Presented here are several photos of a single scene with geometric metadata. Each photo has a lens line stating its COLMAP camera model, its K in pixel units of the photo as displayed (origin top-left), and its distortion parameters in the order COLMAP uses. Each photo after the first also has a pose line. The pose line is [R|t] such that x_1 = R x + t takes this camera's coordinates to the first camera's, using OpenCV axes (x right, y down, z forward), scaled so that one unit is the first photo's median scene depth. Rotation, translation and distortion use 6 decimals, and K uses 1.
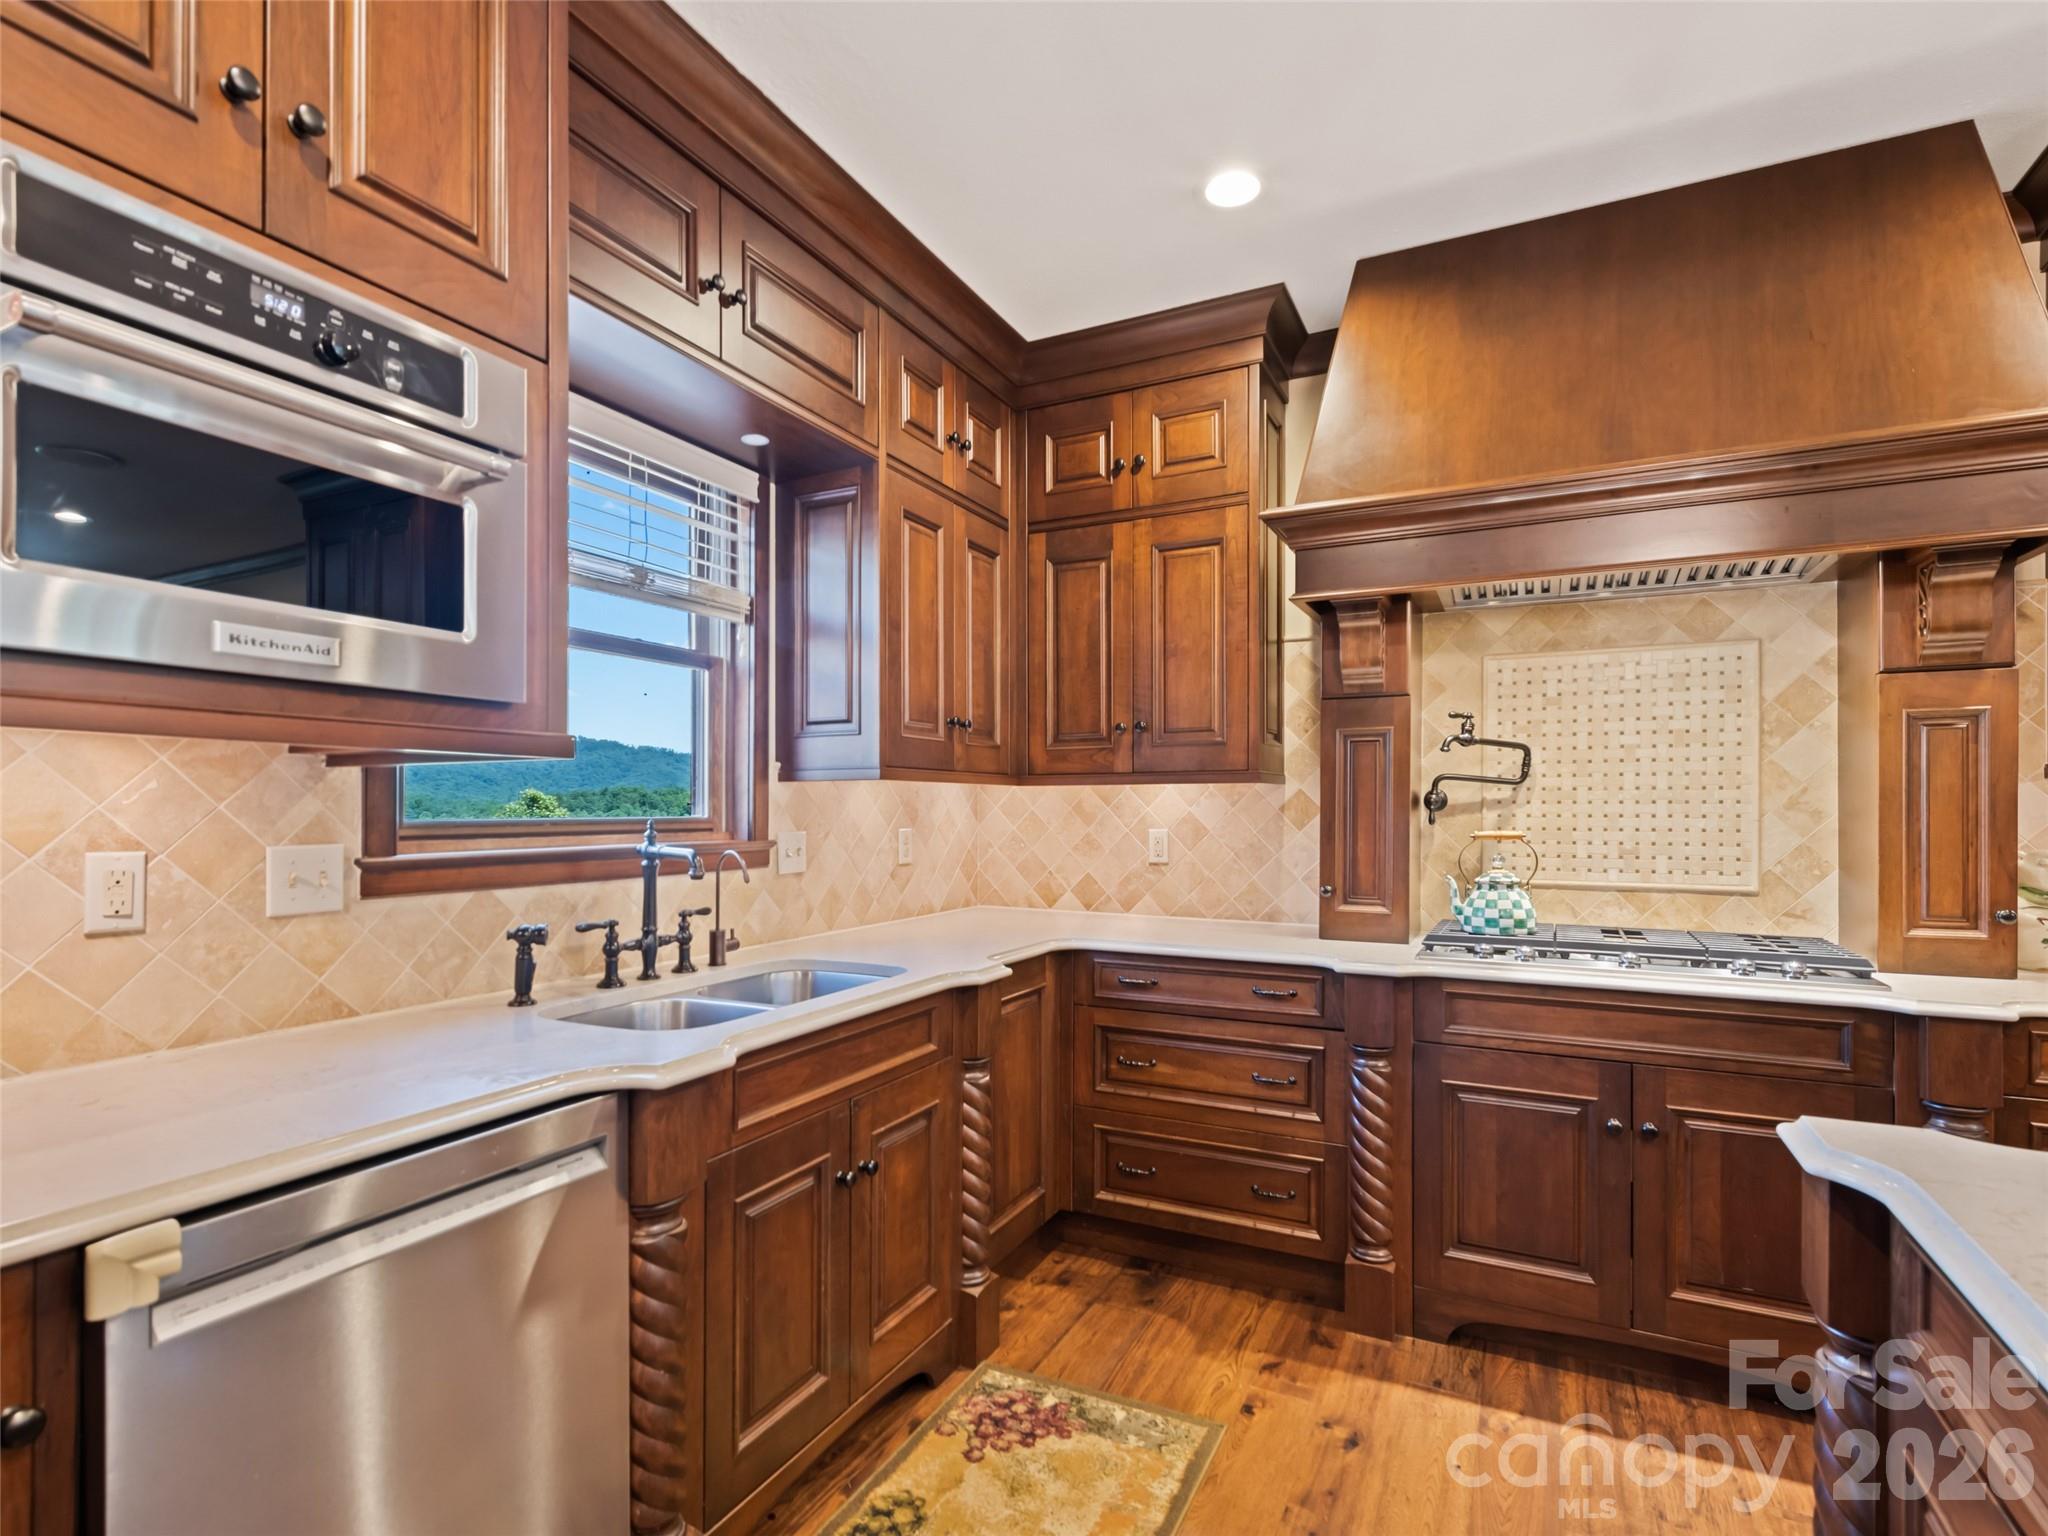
lens RADIAL K [[1015.2, 0, 1046.2], [0, 1015.2, 816.7], [0, 0, 1]] dist [0.020265, -0.008717]
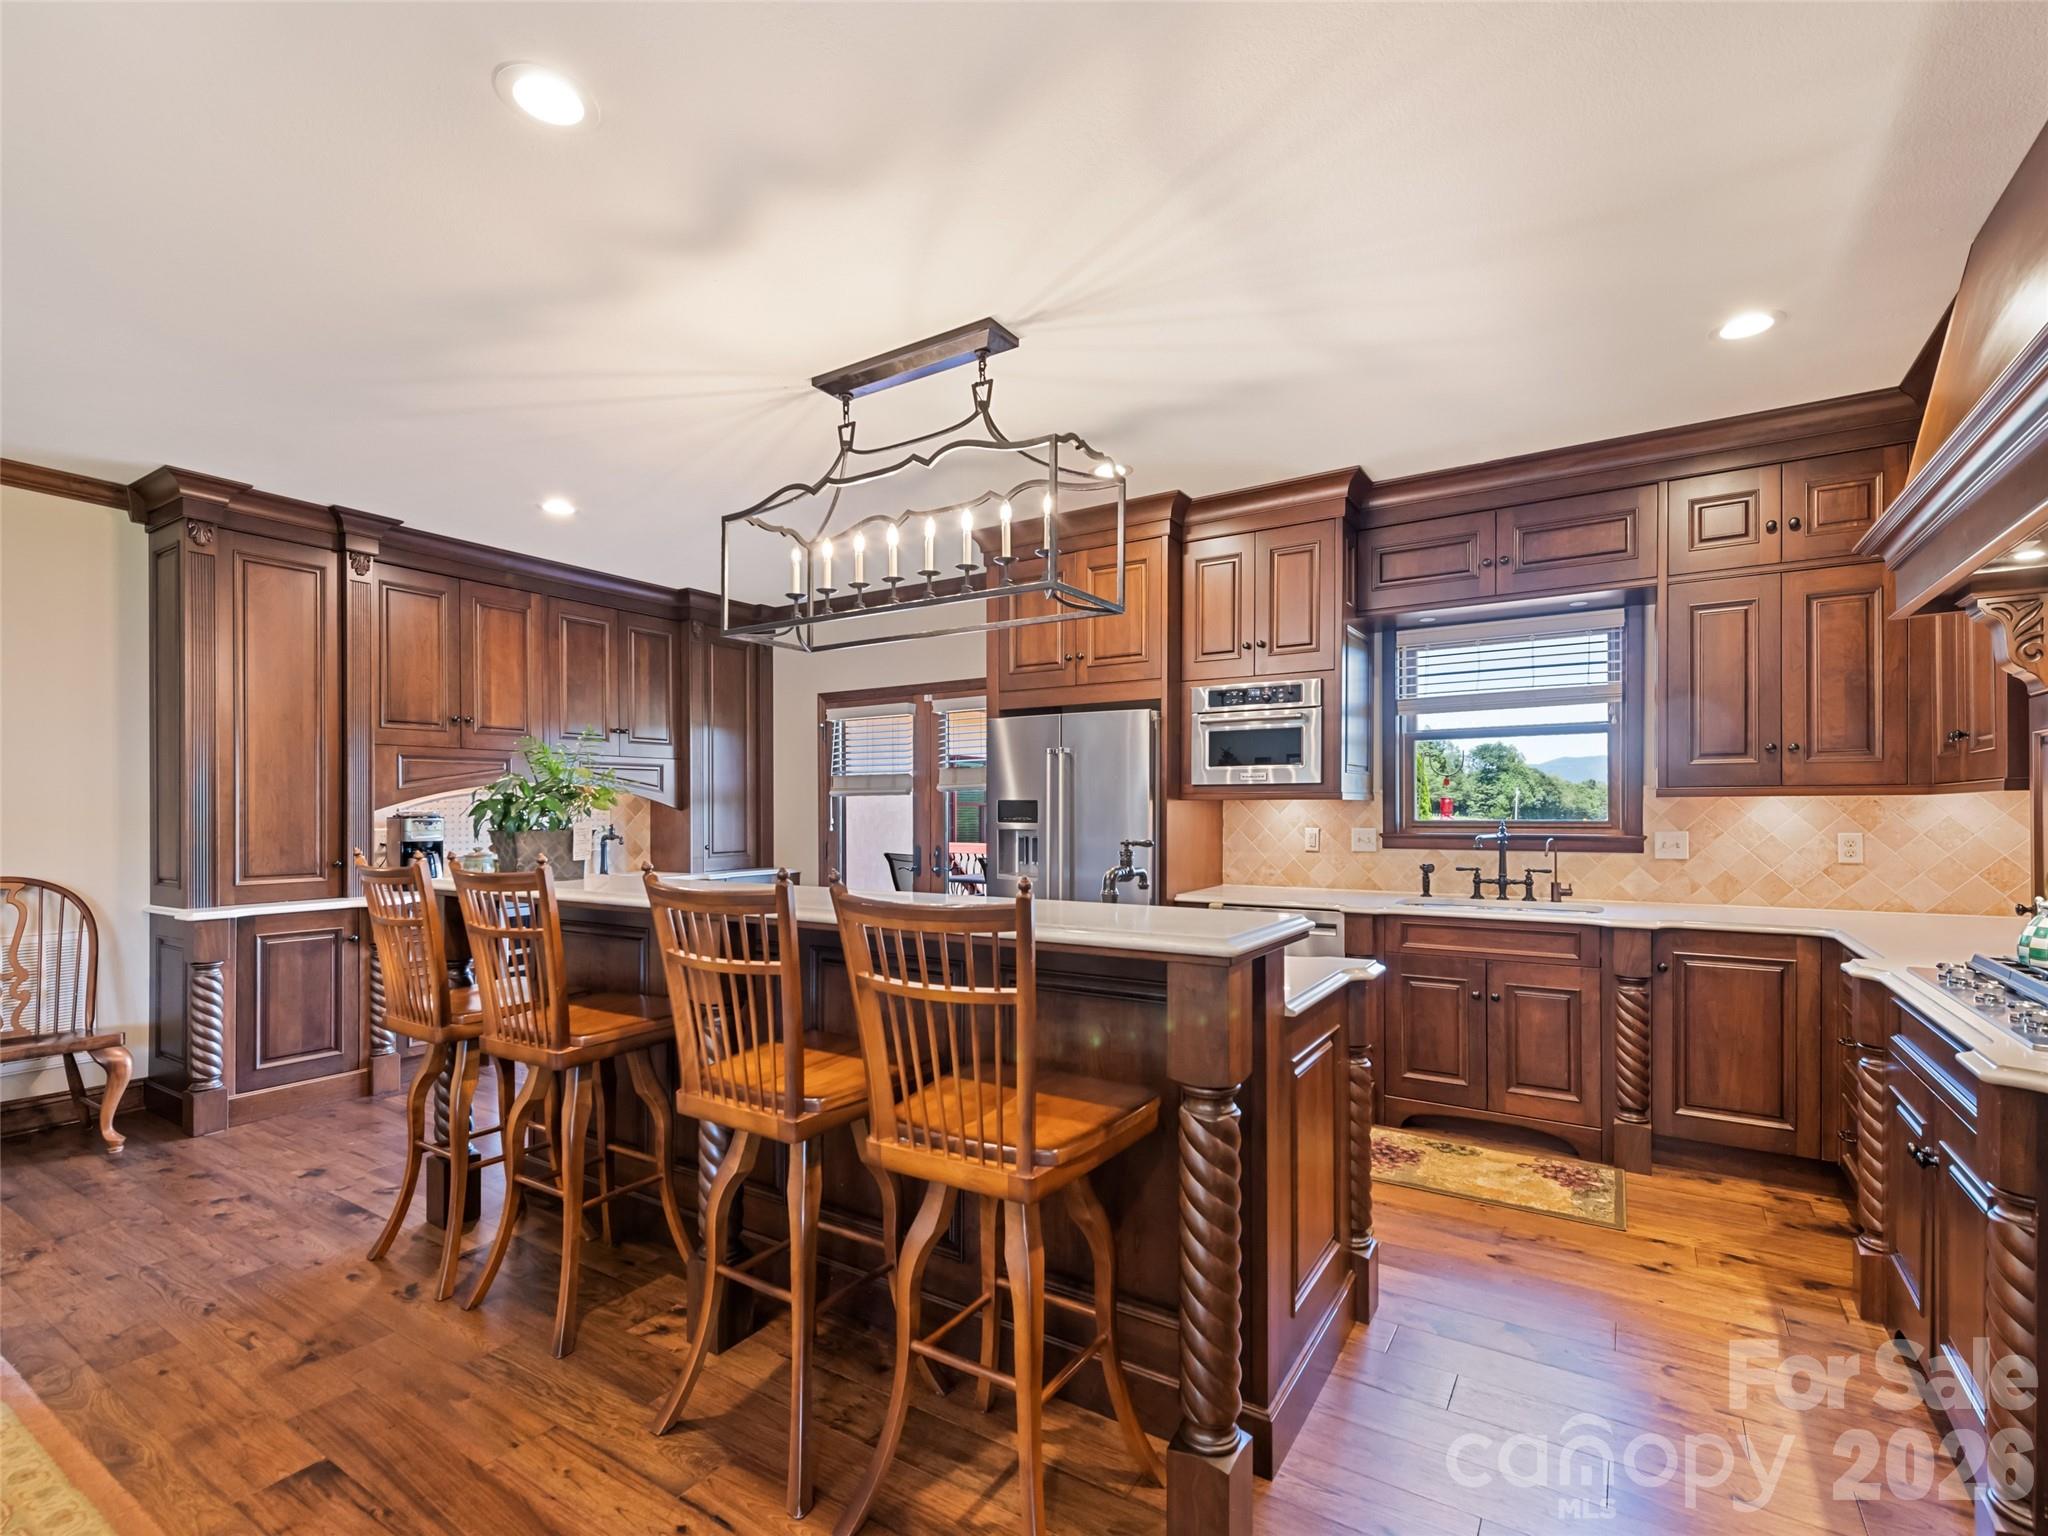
lens RADIAL K [[987.6, 0, 1007.4], [0, 987.6, 805.3], [0, 0, 1]] dist [0.021082, -0.007416]
pose [[-0.130495, -0.004072, -0.991441, 1.390355], [-0.005949, 0.999977, -0.003324, -0.013404], [0.991431, 0.005464, -0.130516, 0.228151]]
